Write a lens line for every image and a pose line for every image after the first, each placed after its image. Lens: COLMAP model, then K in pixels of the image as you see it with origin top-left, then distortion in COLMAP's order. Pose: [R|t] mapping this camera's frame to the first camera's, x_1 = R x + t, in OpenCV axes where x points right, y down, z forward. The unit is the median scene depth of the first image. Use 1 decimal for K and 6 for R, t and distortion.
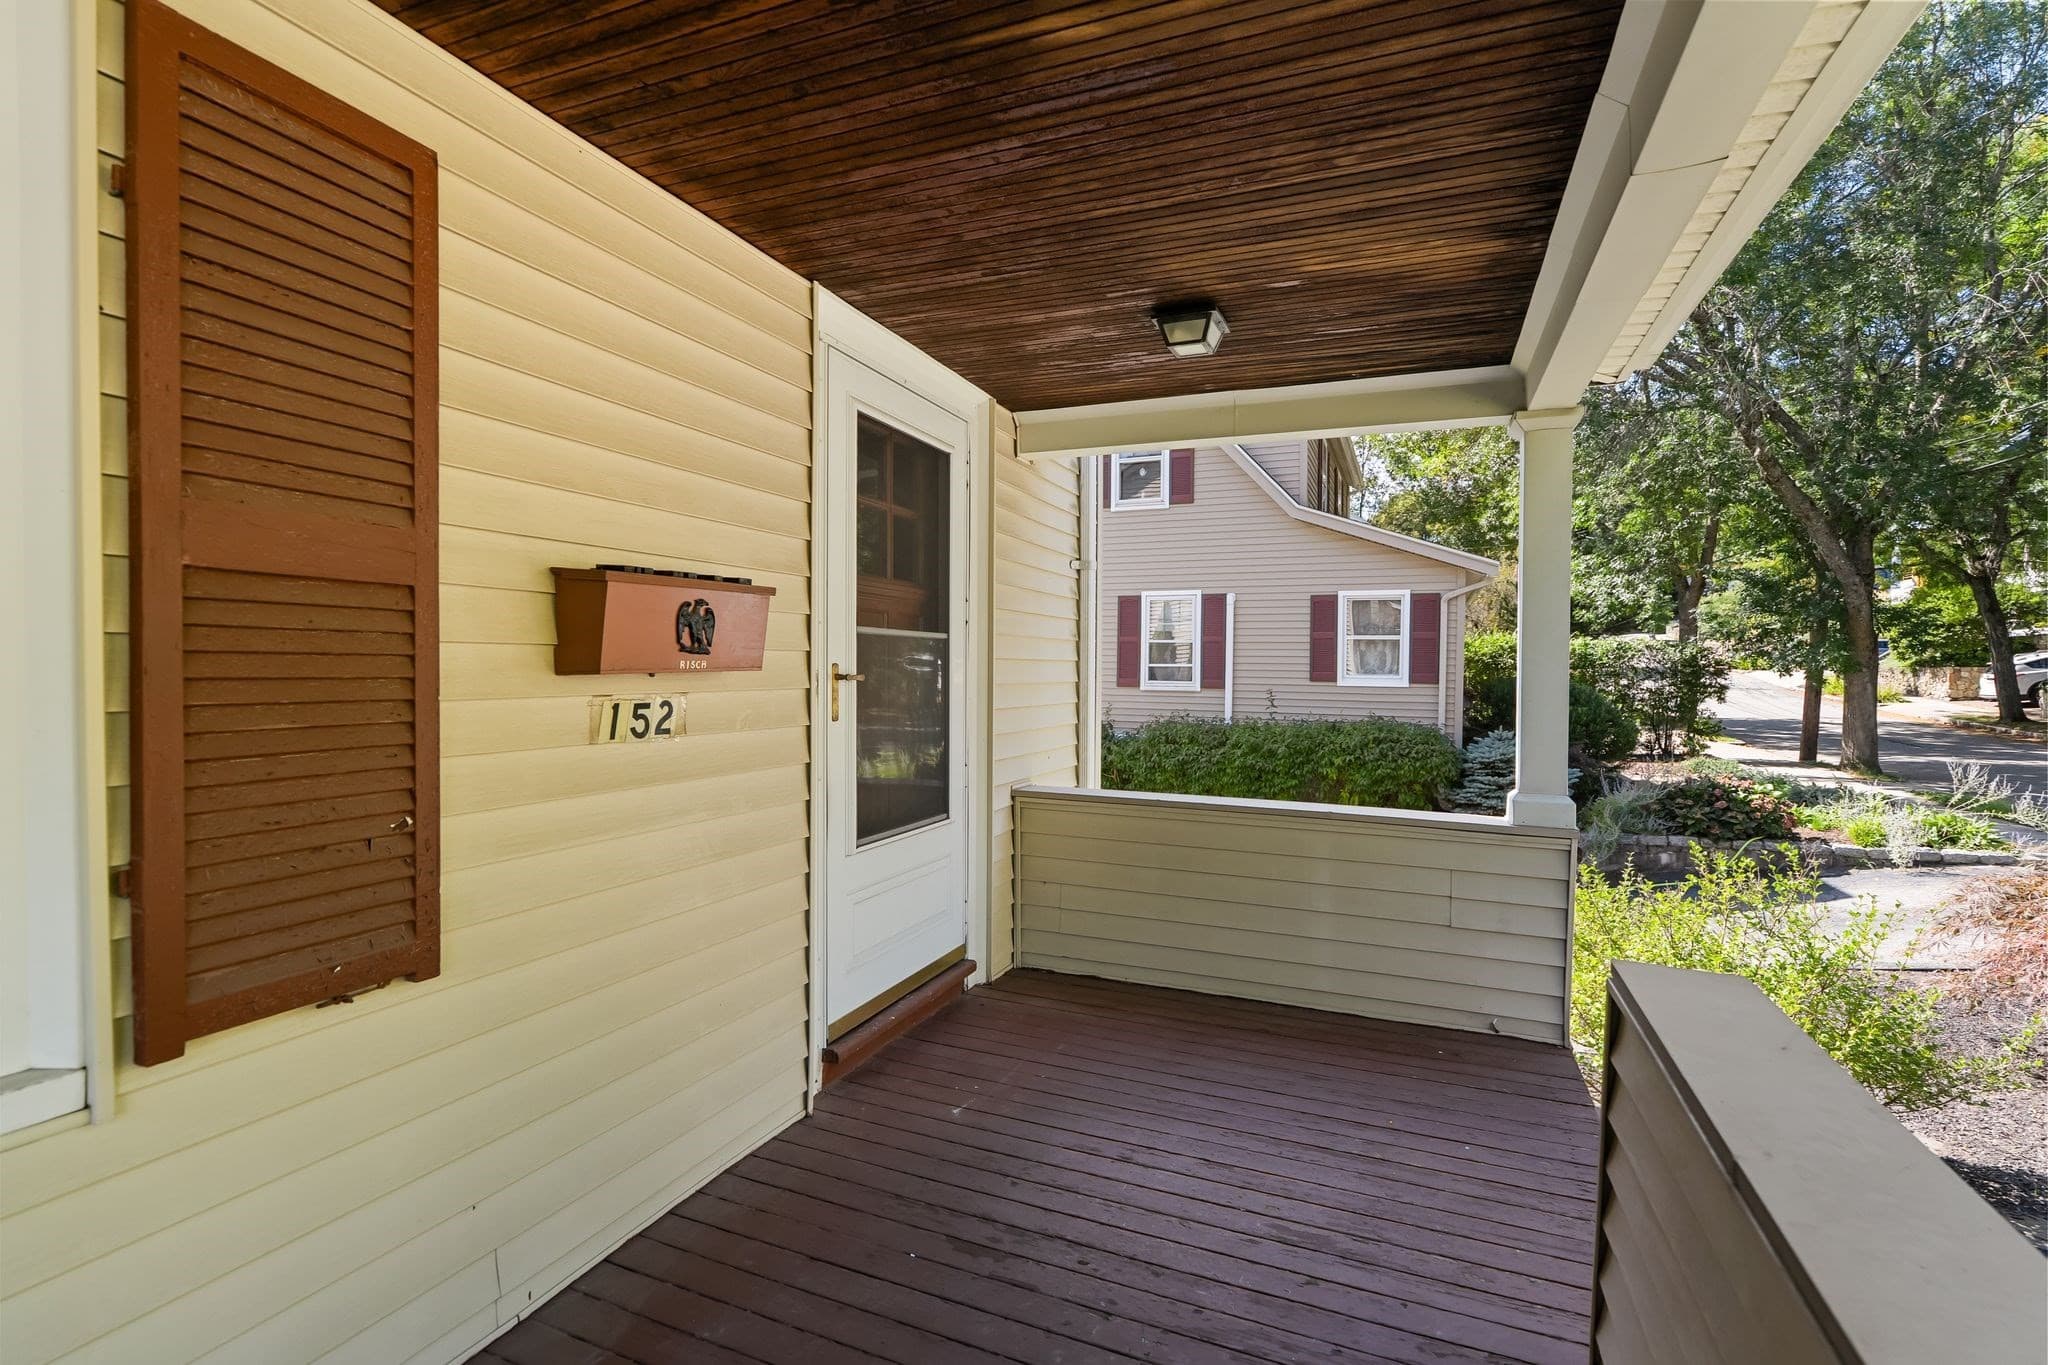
lens RADIAL K [[919.6, 0, 1024.0], [0, 919.6, 682.5], [0, 0, 1]] dist [-0.012938, 0.000181]
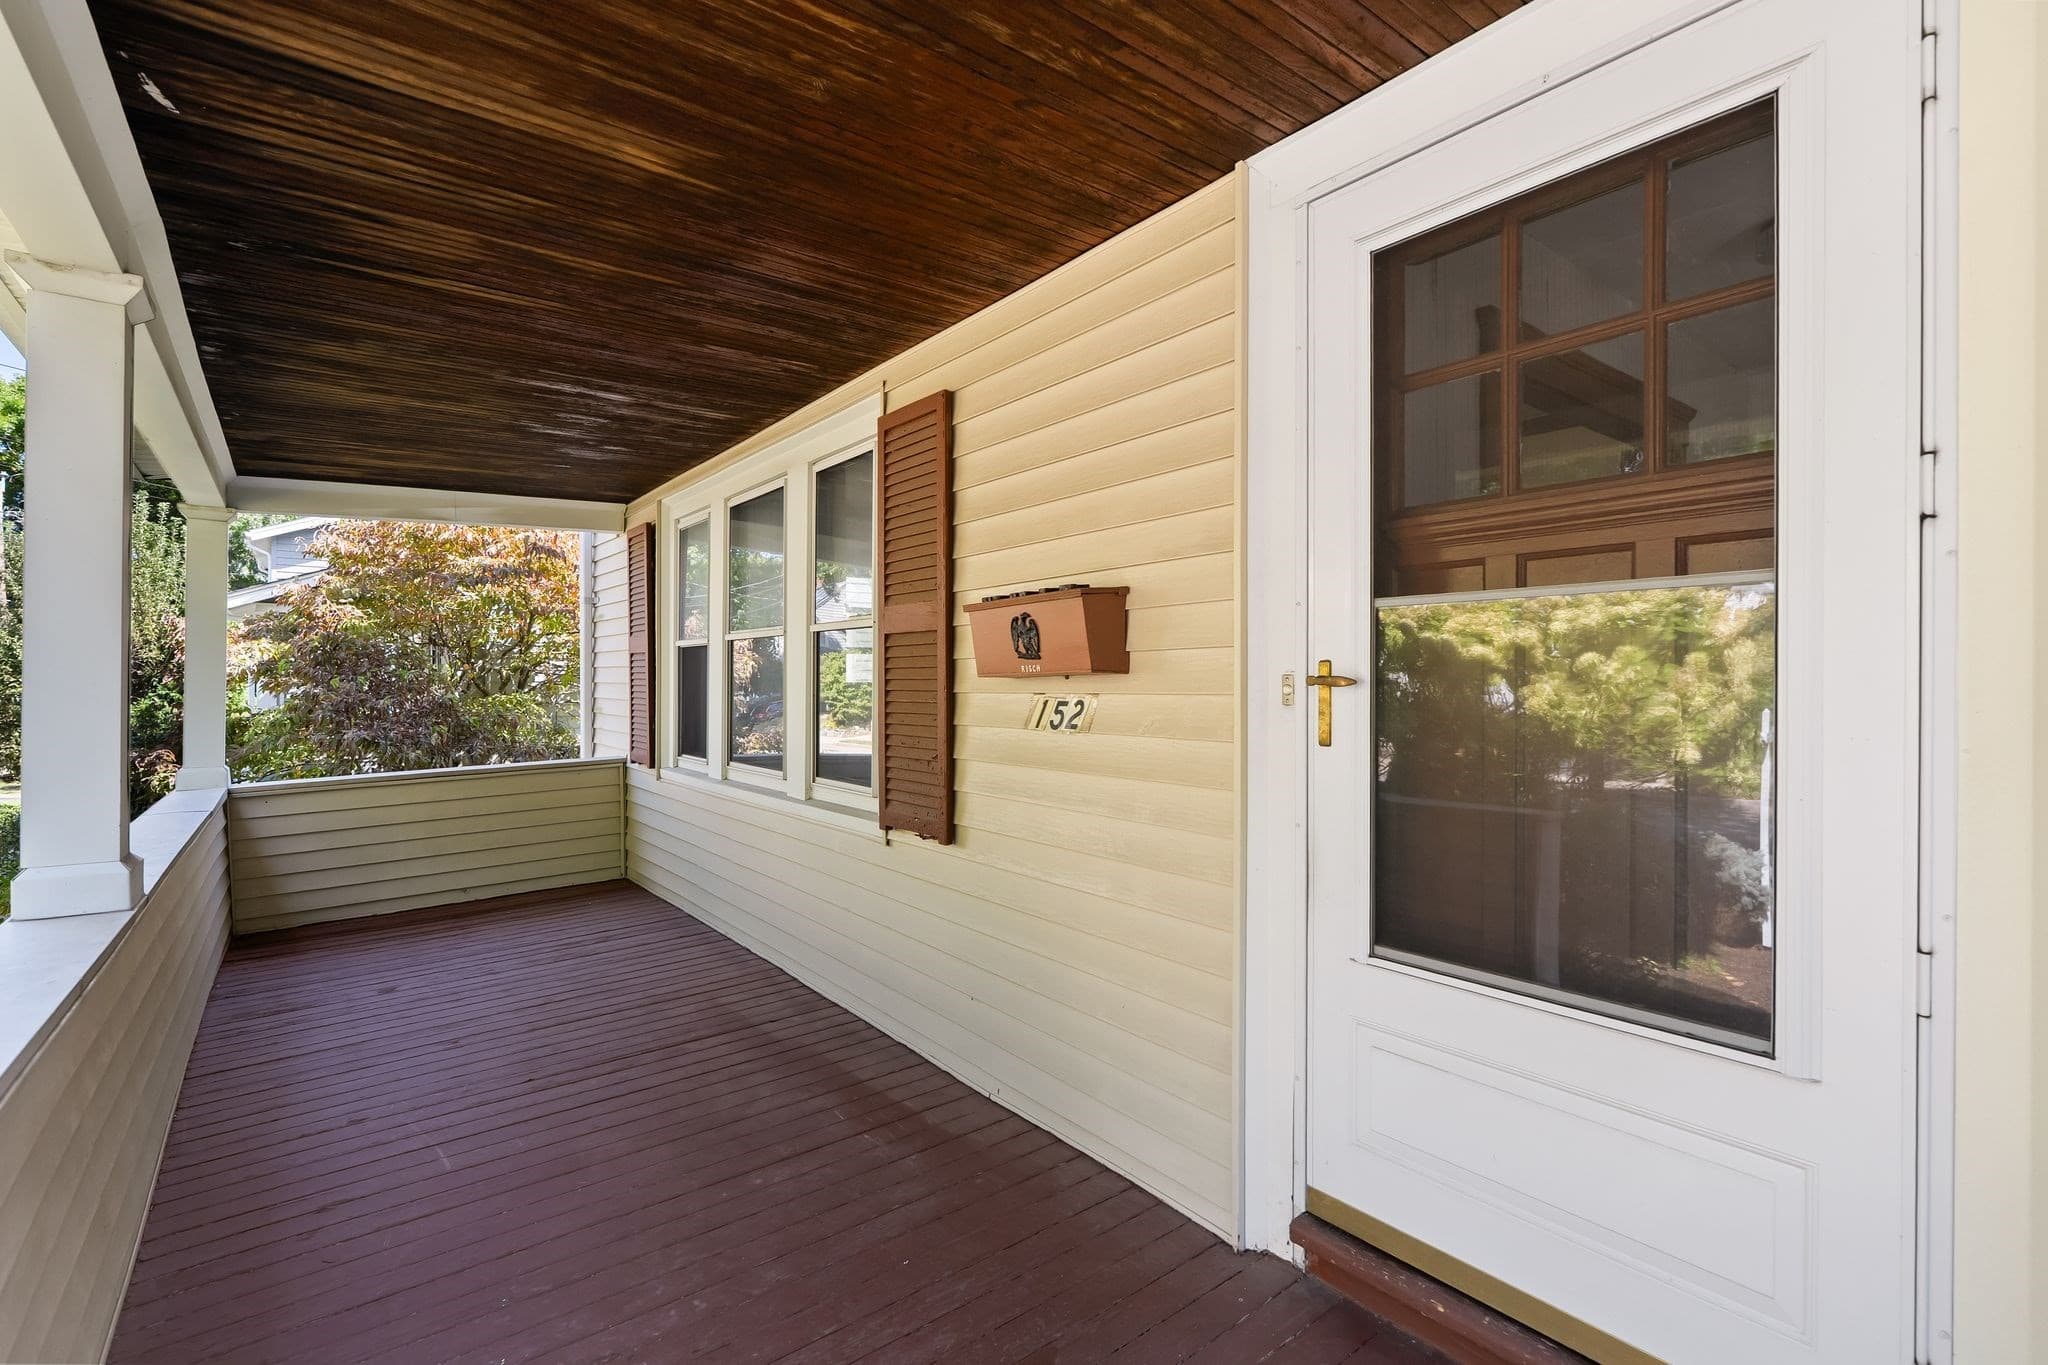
lens RADIAL K [[919.6, 0, 1024.0], [0, 919.6, 682.5], [0, 0, 1]] dist [-0.012938, 0.000181]
pose [[-0.480941, -0.000840, -0.876753, 0.664110], [-0.011212, 0.999924, 0.005192, -0.007687], [0.876681, 0.012327, -0.480914, 1.530590]]
